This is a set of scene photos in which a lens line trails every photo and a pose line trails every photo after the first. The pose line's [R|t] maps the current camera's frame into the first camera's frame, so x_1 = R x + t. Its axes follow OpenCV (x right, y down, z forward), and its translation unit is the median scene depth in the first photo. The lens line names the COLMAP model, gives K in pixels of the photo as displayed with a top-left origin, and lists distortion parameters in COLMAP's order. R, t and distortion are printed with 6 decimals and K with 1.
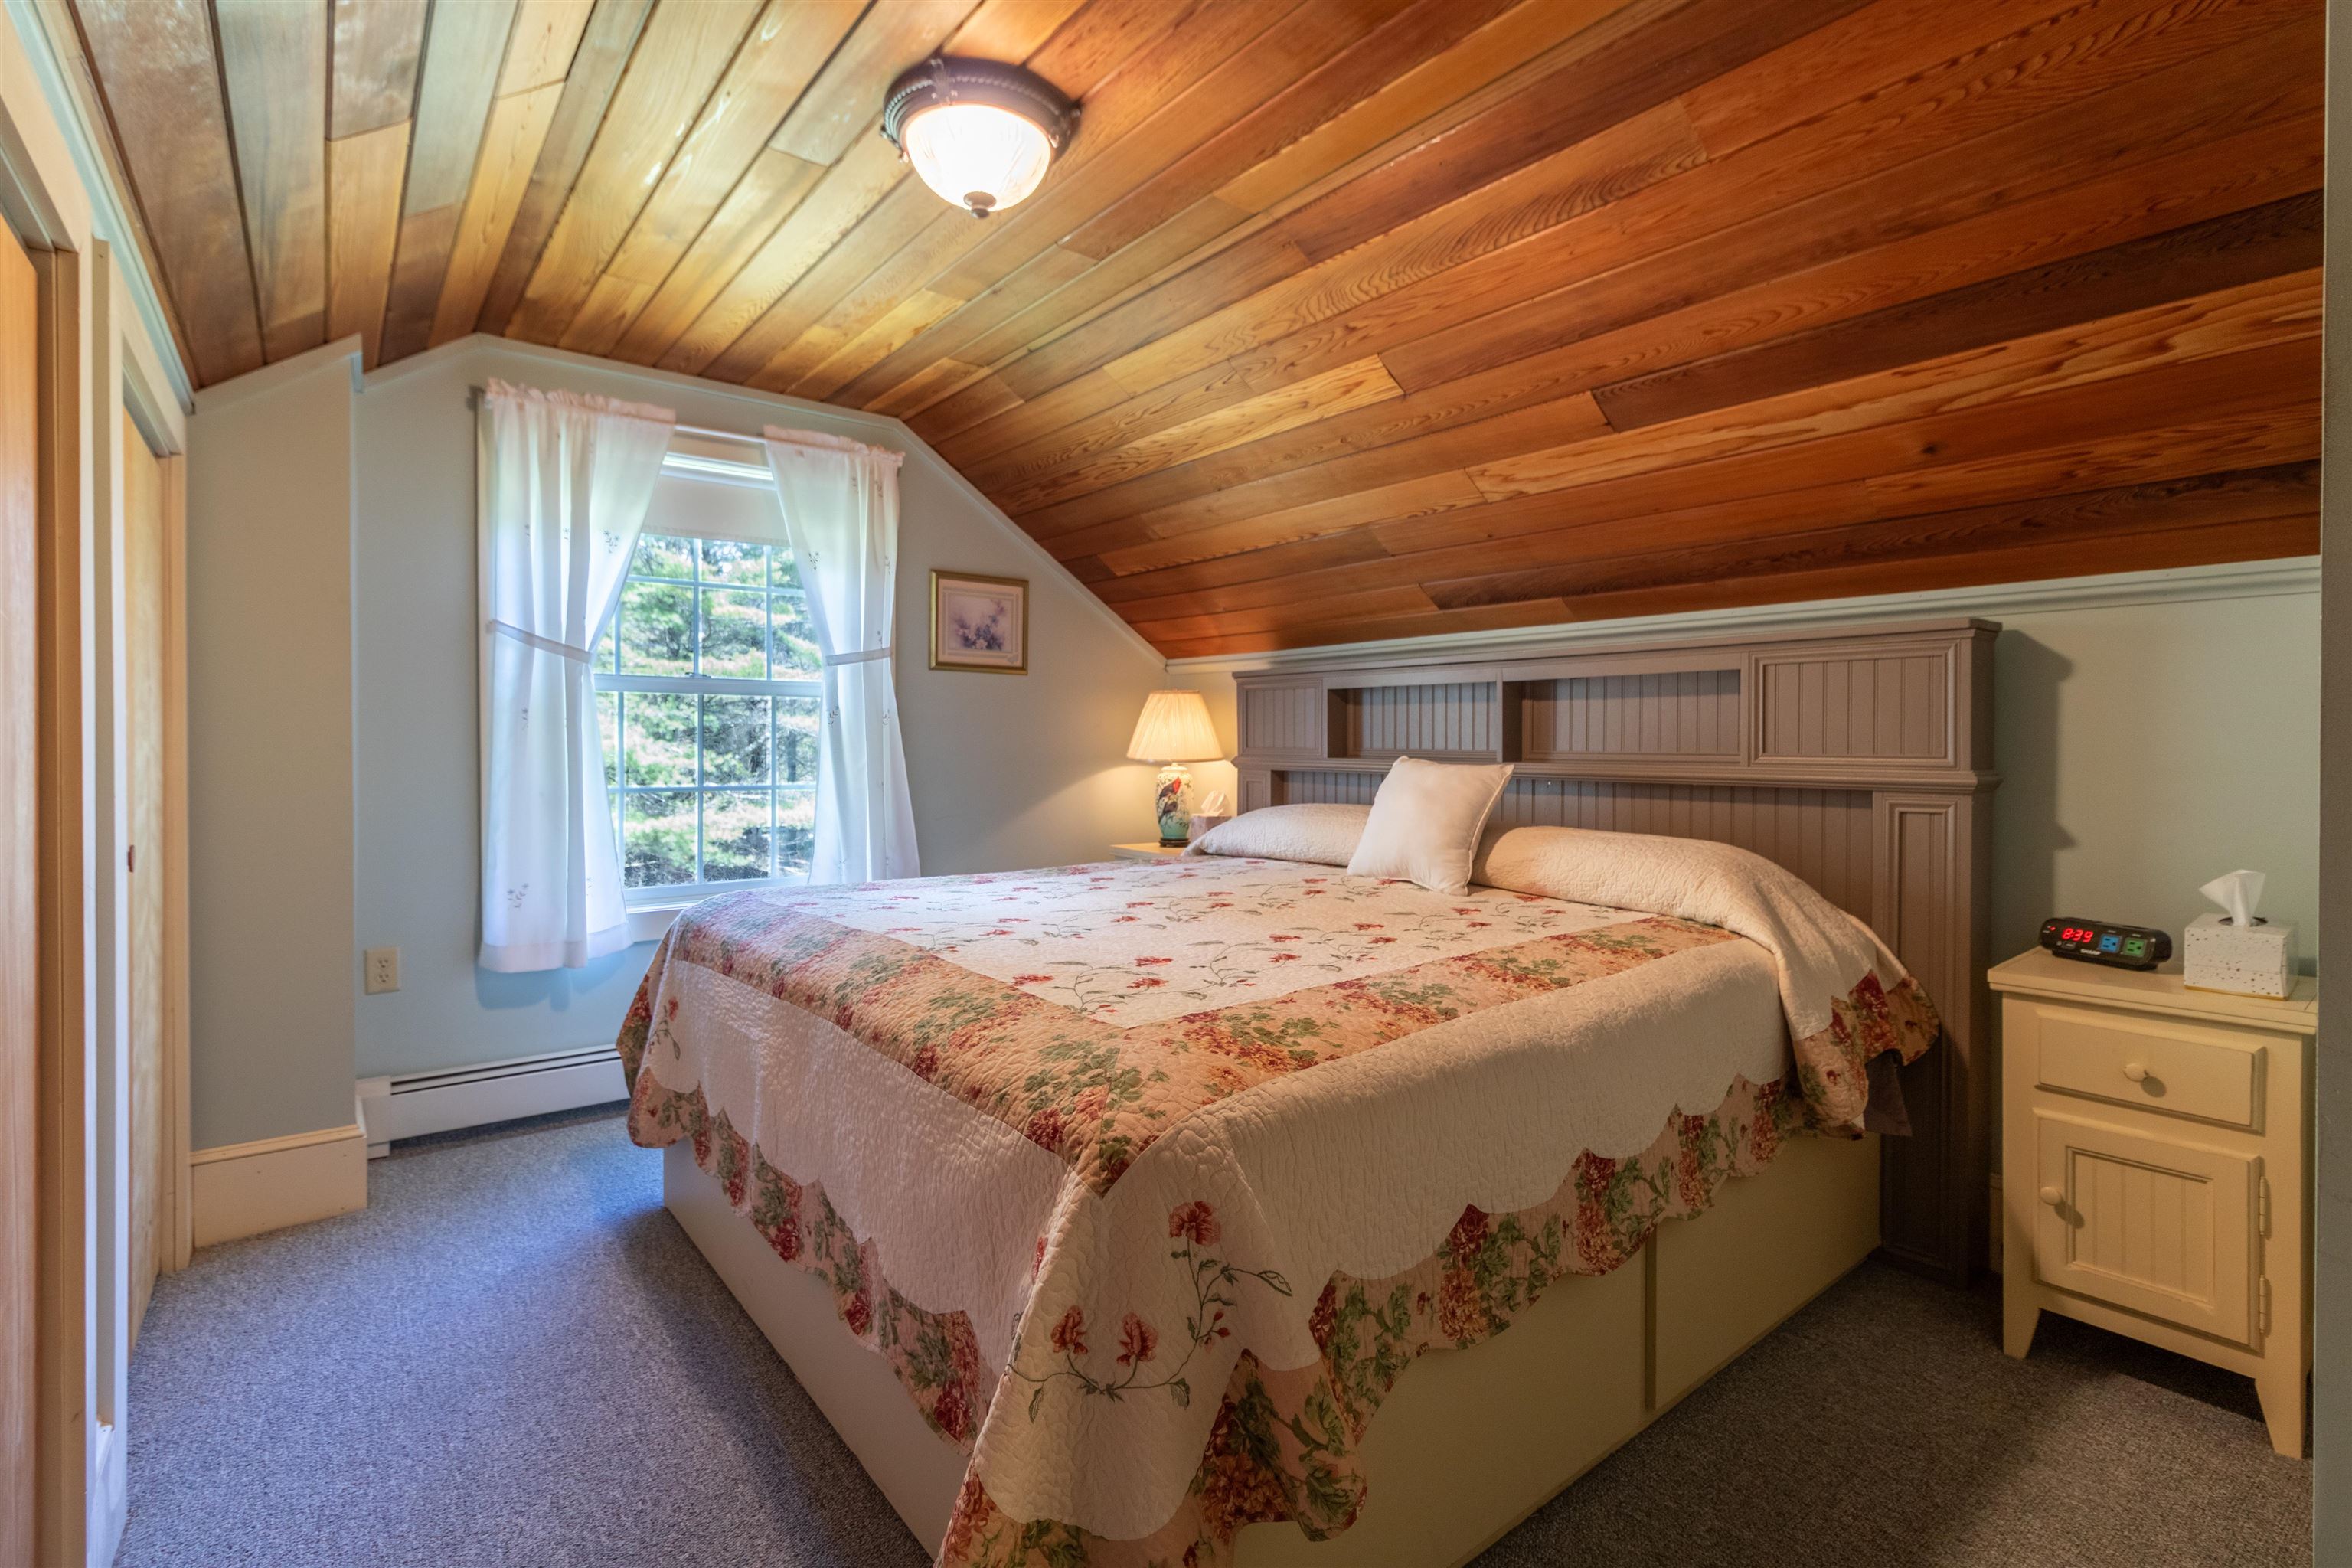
lens RADIAL K [[1075.0, 0, 1183.4], [0, 1075.0, 763.9], [0, 0, 1]] dist [0.001406, 0.000647]
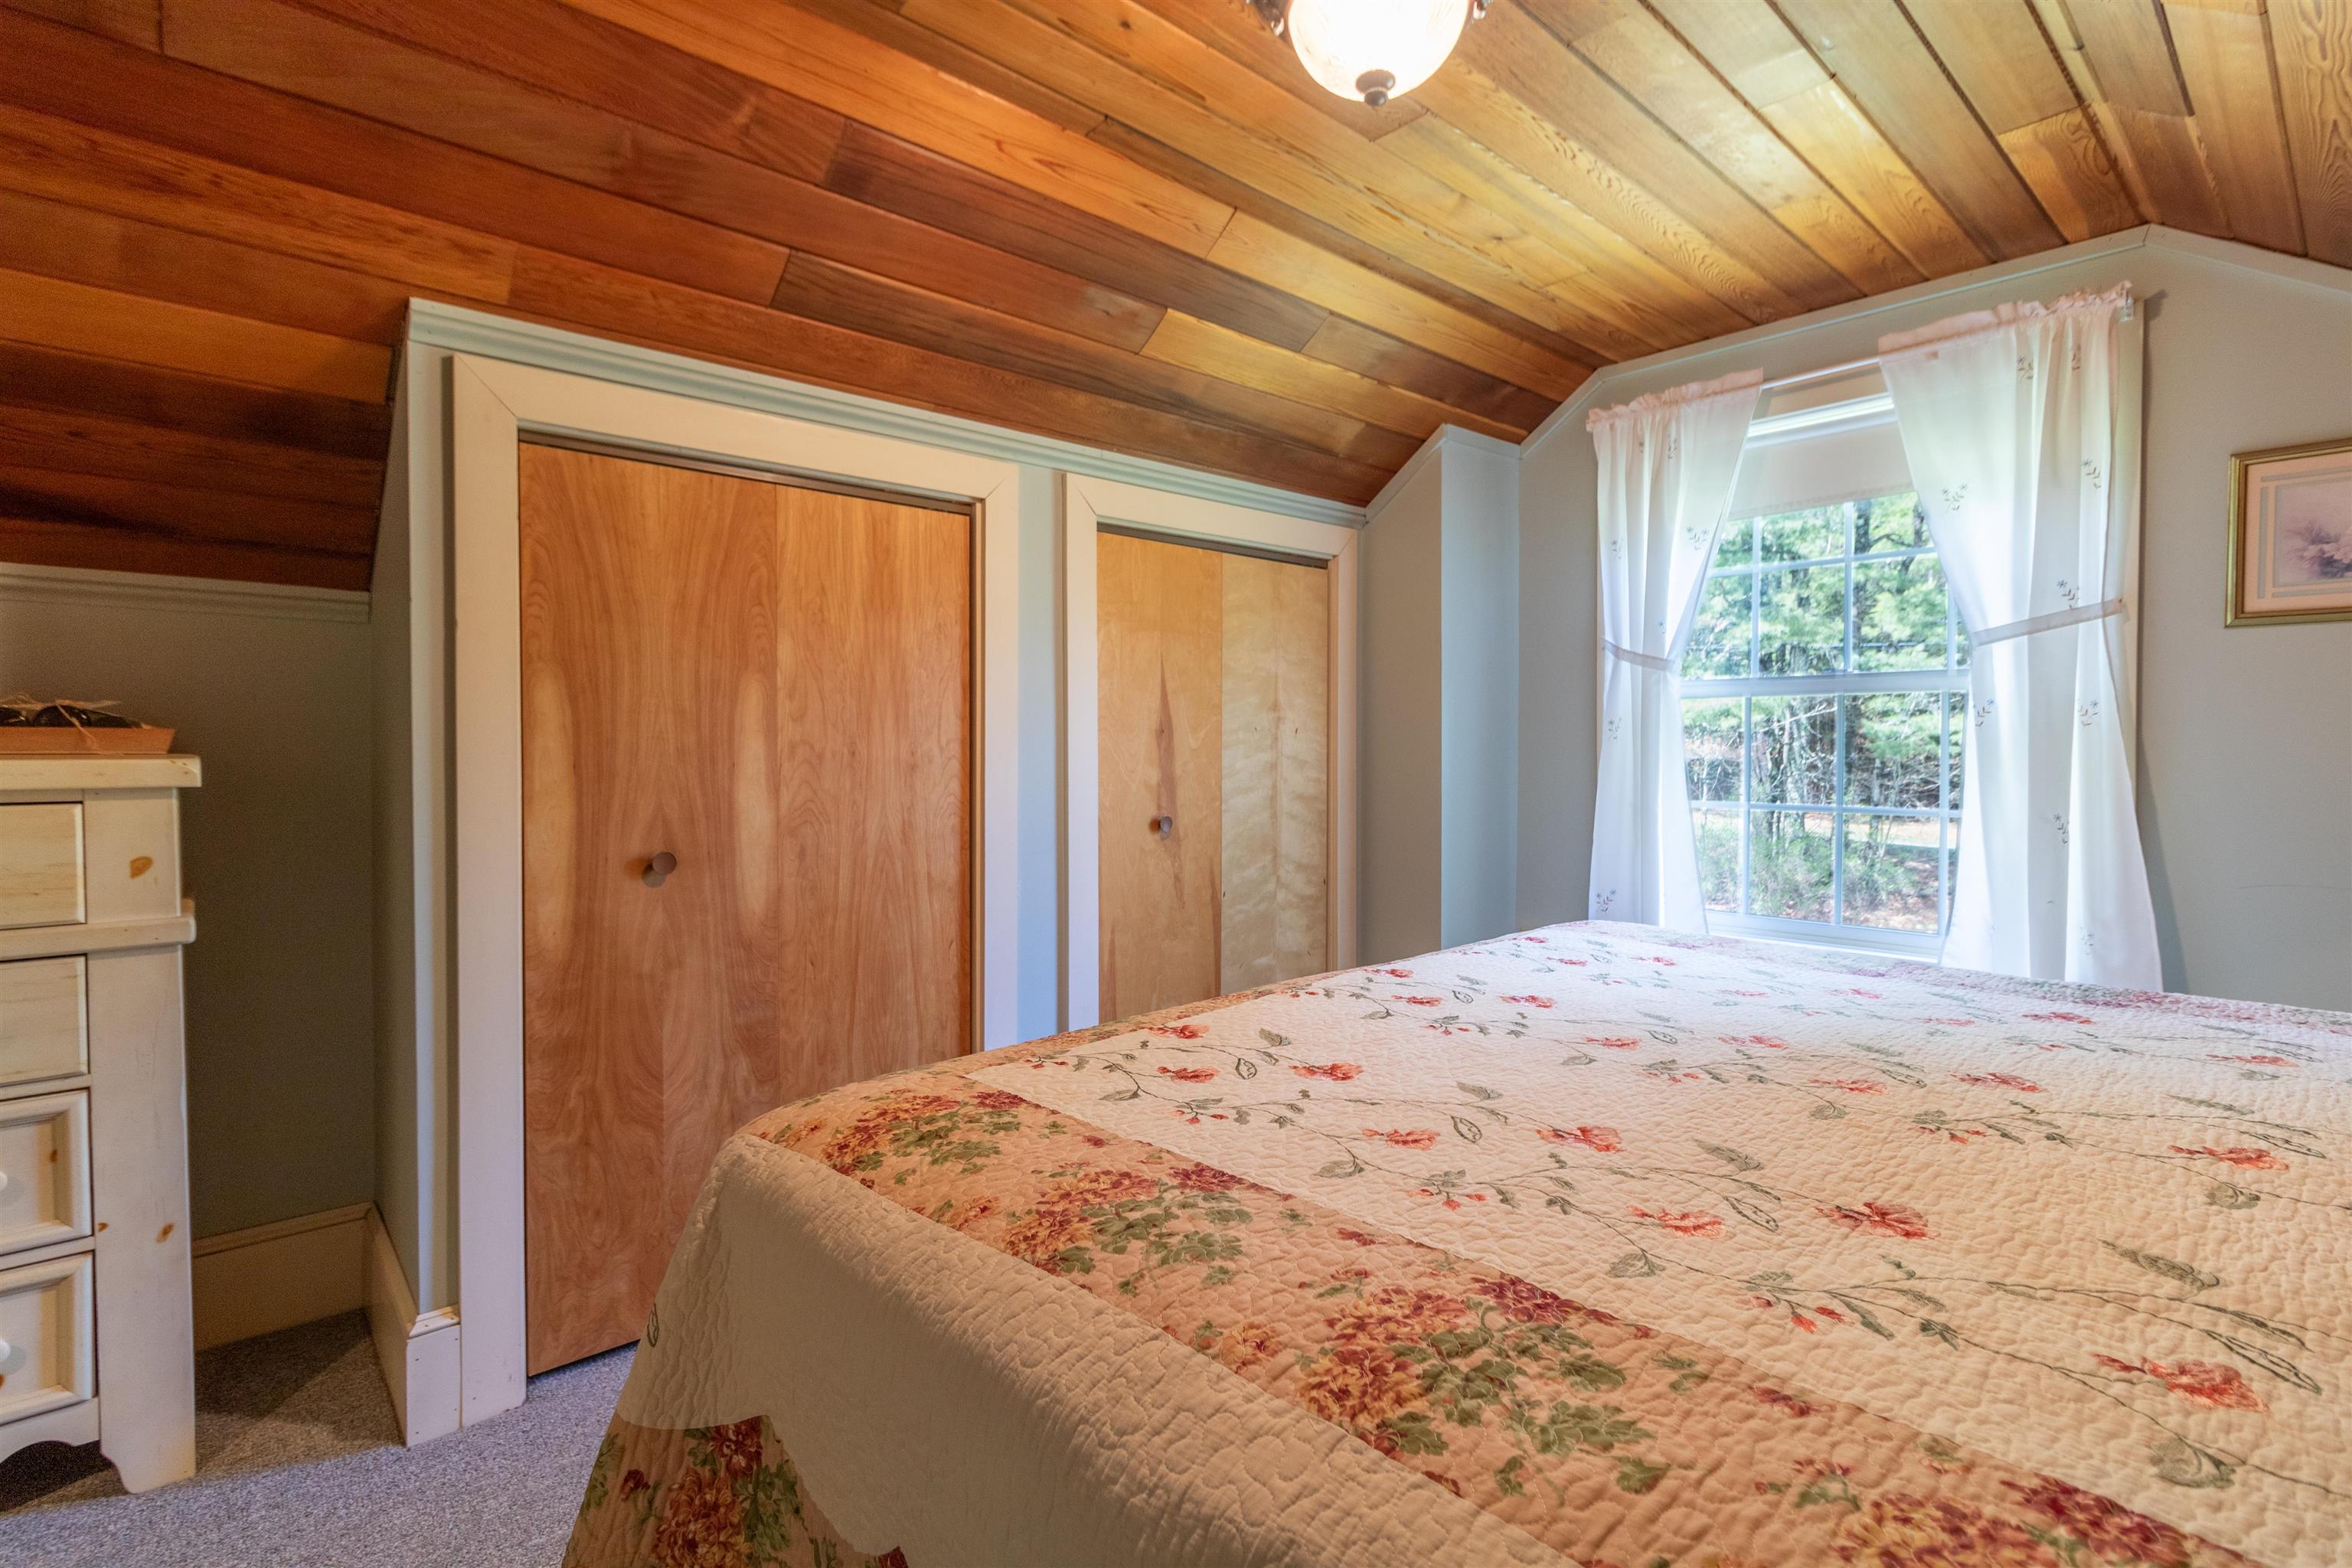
lens RADIAL K [[1107.1, 0, 1186.9], [0, 1107.1, 766.2], [0, 0, 1]] dist [0.002107, 0.001377]
pose [[0.075058, 0.011813, -0.997109, 0.380678], [-0.020588, 0.999735, 0.010294, -0.010455], [0.996967, 0.019756, 0.075282, 0.483302]]
